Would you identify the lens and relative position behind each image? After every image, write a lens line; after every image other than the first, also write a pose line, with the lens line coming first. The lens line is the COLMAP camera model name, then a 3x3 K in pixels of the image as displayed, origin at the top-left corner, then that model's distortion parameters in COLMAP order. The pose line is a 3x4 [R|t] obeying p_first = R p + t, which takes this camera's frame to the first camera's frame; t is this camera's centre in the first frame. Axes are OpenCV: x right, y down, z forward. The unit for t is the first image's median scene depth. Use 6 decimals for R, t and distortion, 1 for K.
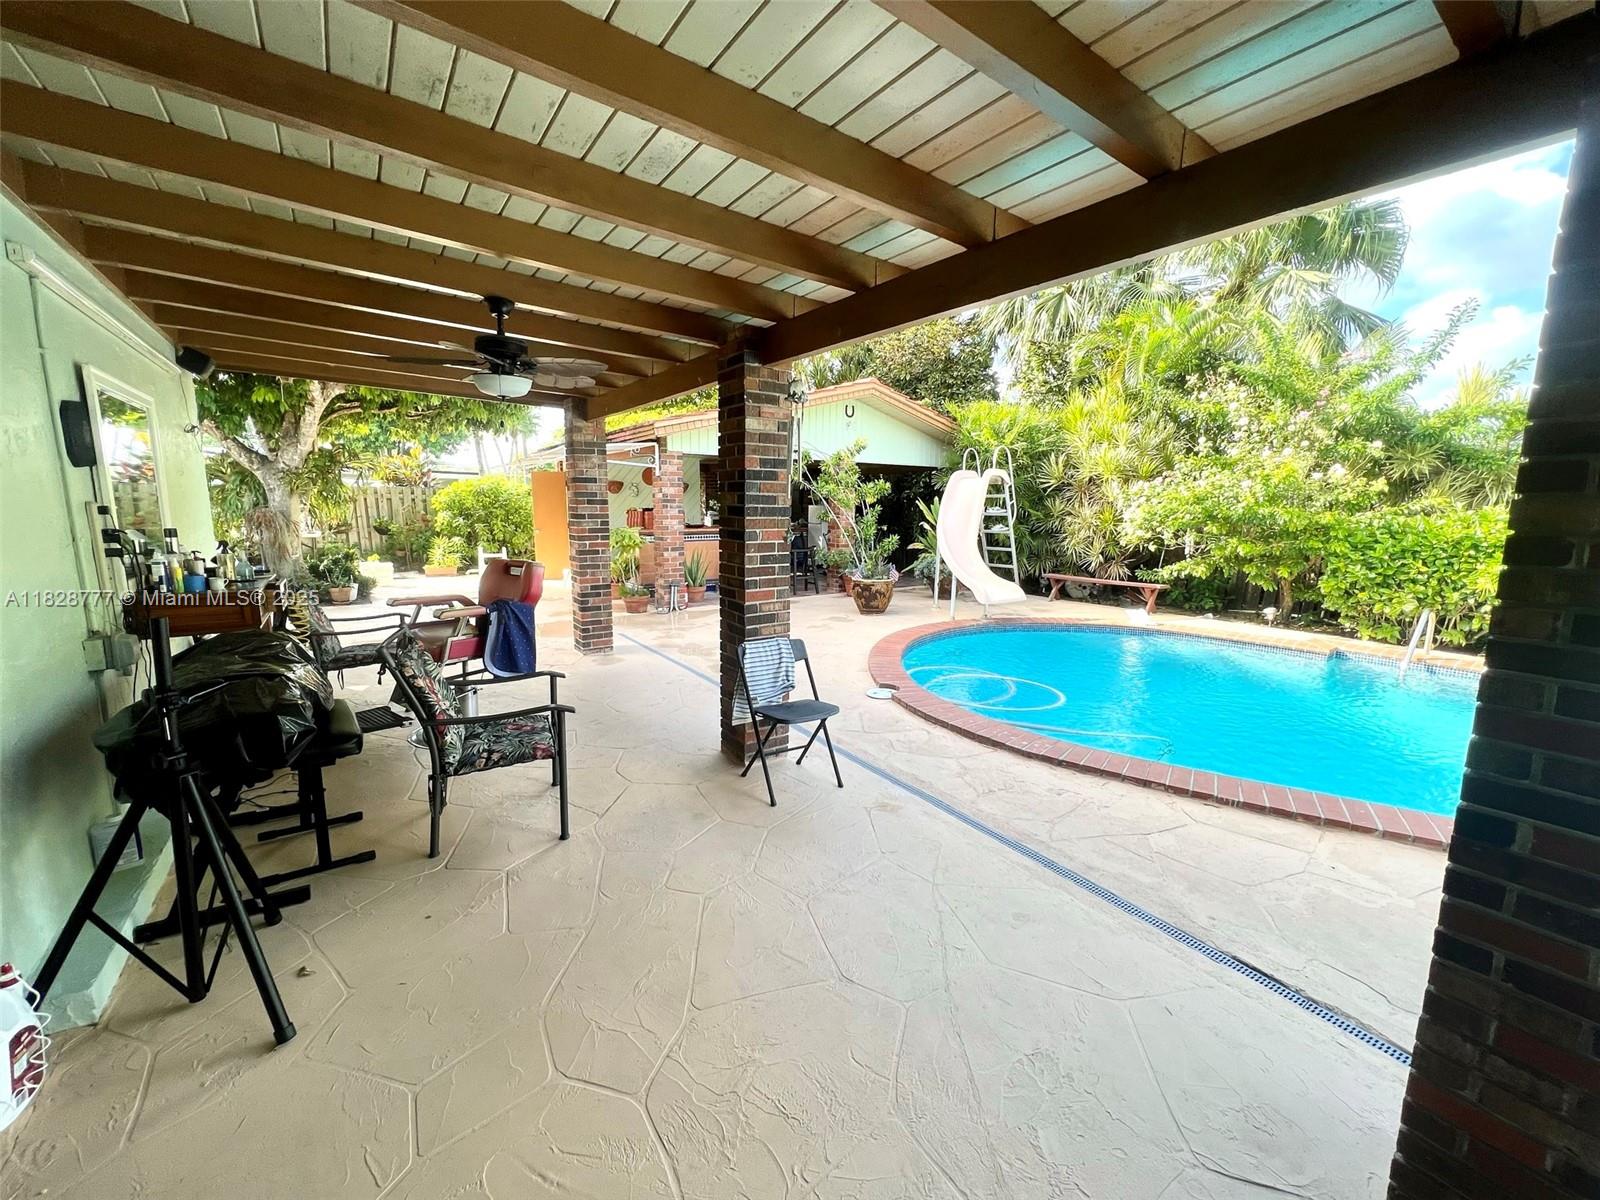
lens RADIAL K [[638.6, 0, 808.0], [0, 638.6, 607.5], [0, 0, 1]] dist [-0.009857, -0.000155]
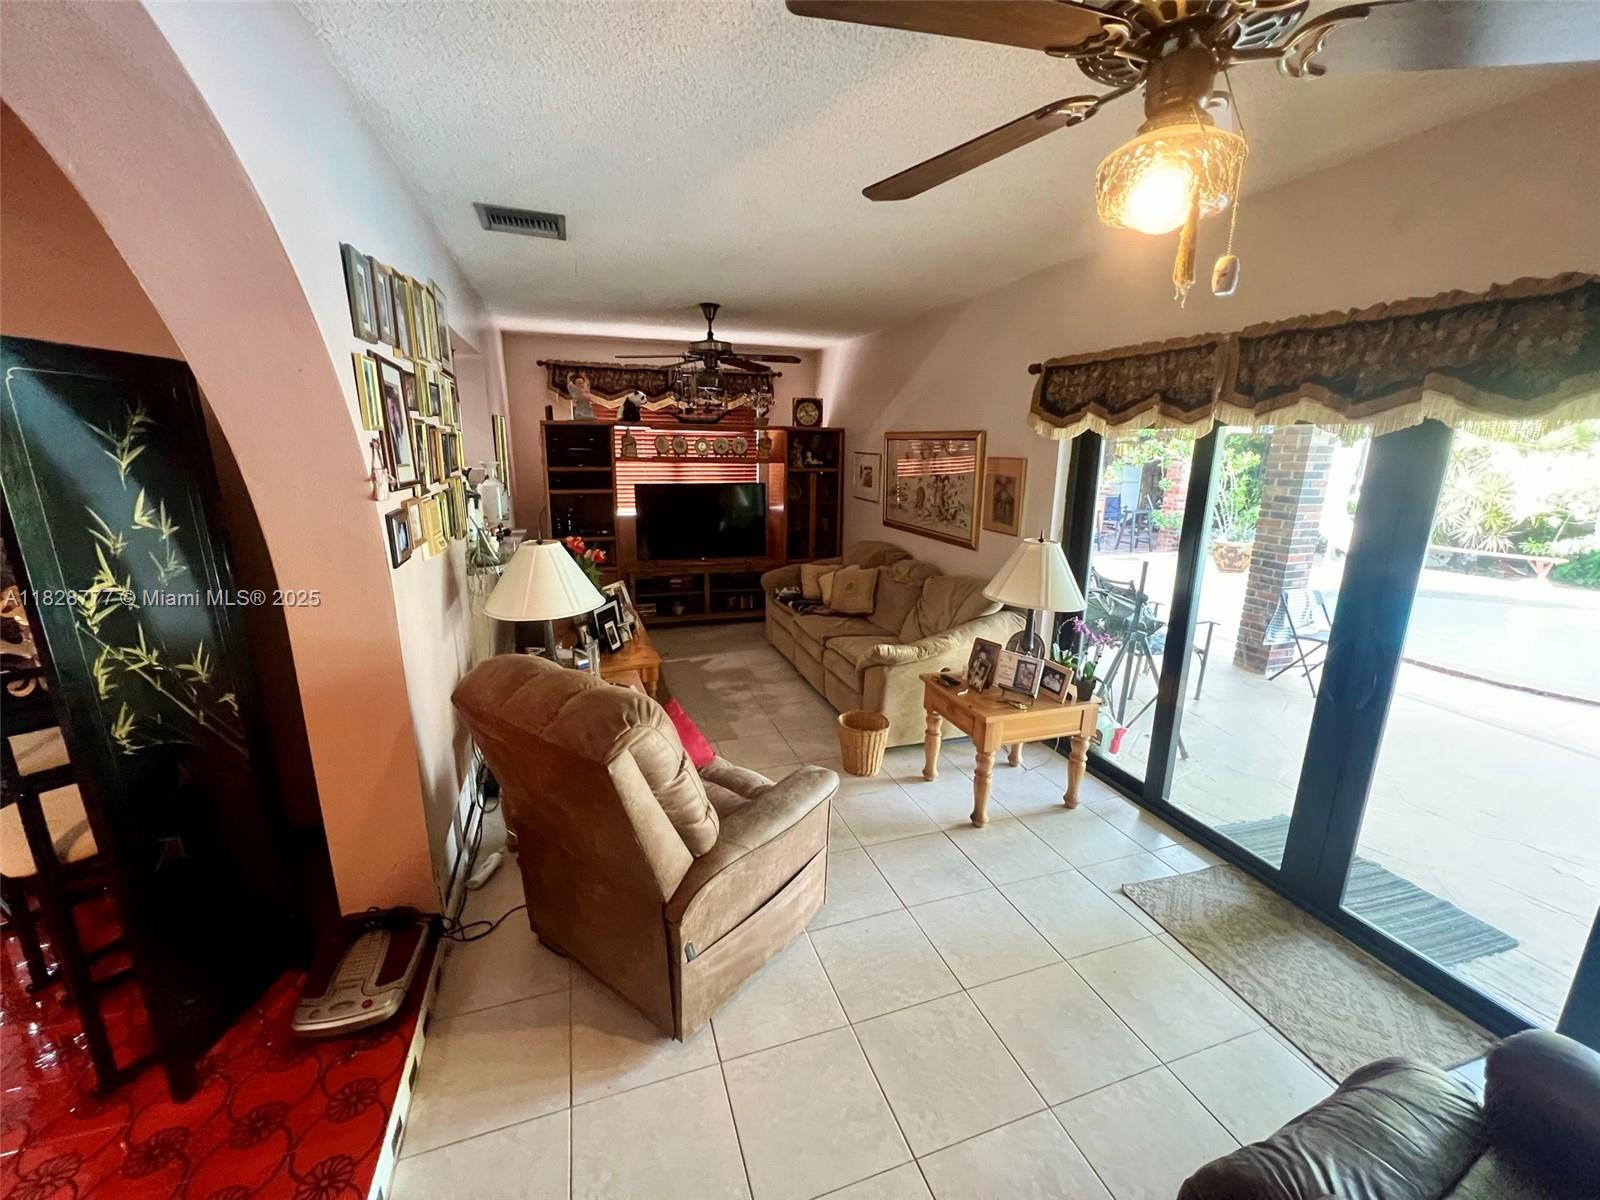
lens RADIAL K [[638.6, 0, 797.1], [0, 638.6, 605.4], [0, 0, 1]] dist [-0.009857, -0.000155]
pose [[0.957845, 0.065653, -0.279682, -0.309708], [-0.043866, 0.995545, 0.083466, 0.006991], [0.283916, -0.067679, 0.956458, -0.291604]]
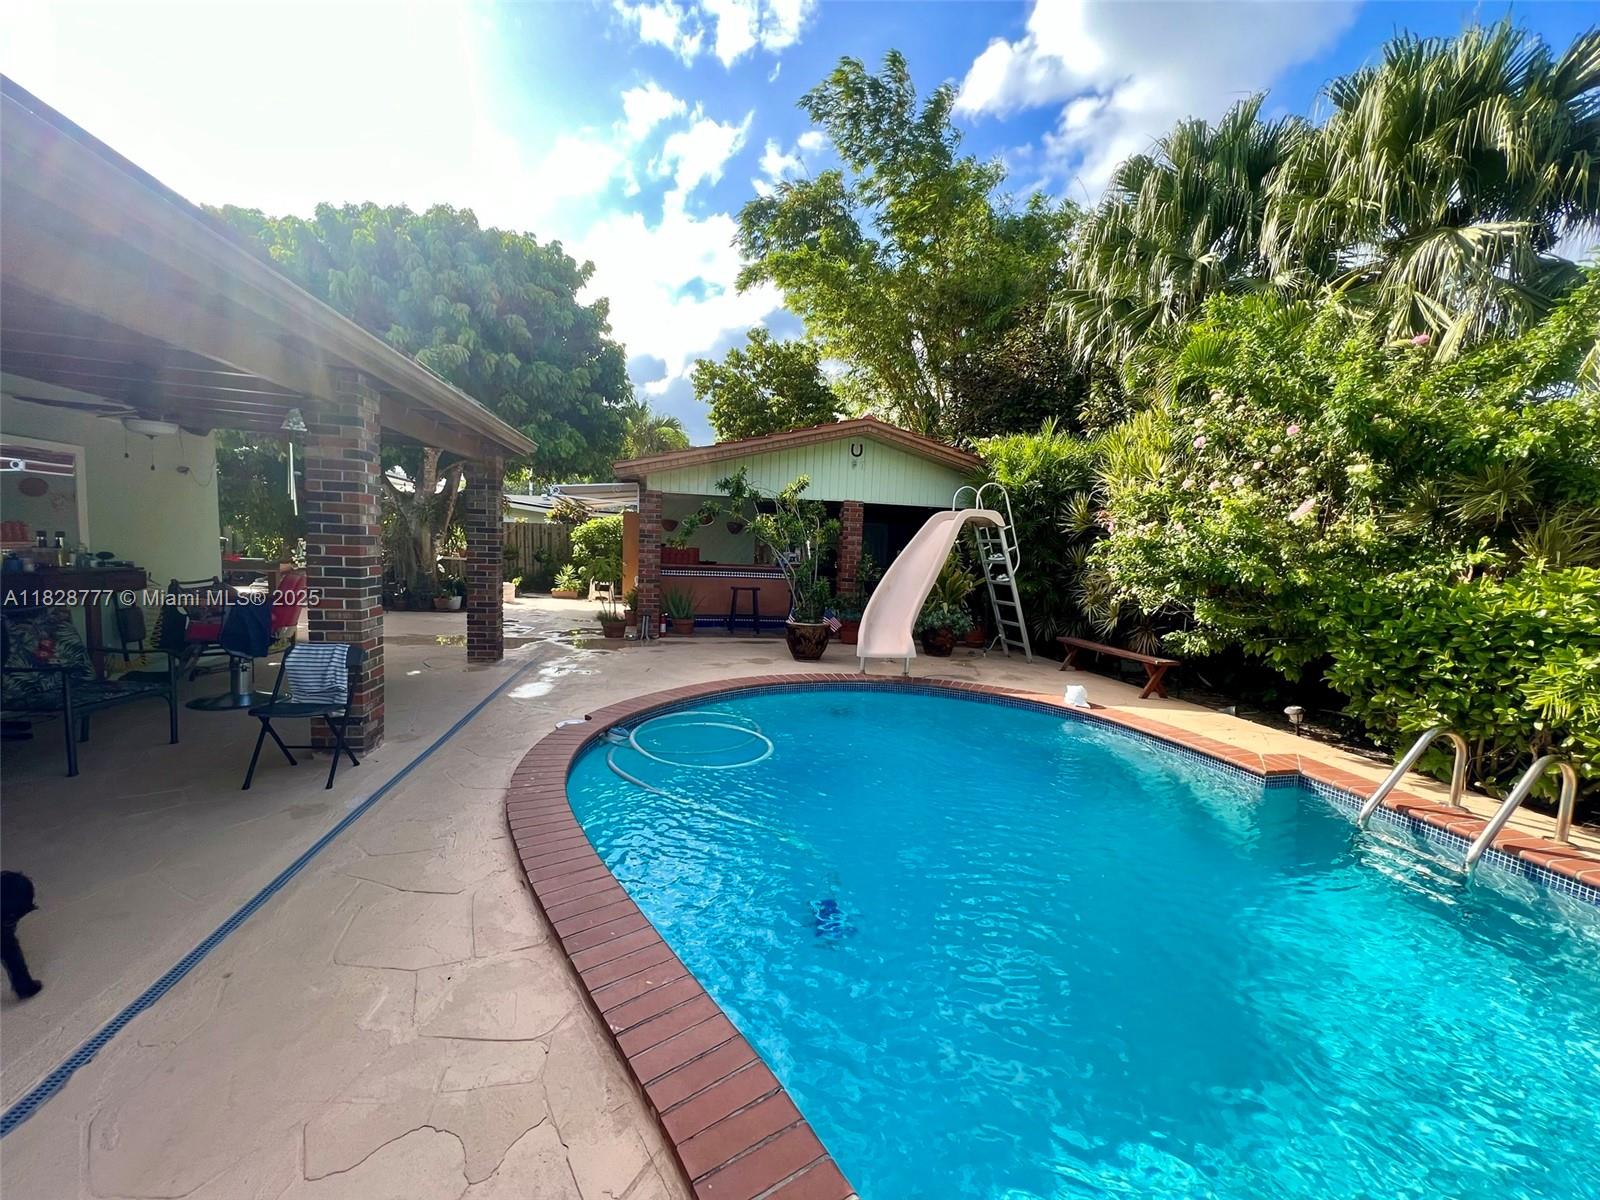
lens RADIAL K [[638.6, 0, 794.1], [0, 638.6, 587.7], [0, 0, 1]] dist [-0.009857, -0.000155]
pose [[0.911454, 0.056042, -0.407566, 0.479415], [-0.098712, 0.991529, -0.084415, -0.015111], [0.399383, 0.117172, 0.909266, 0.137854]]
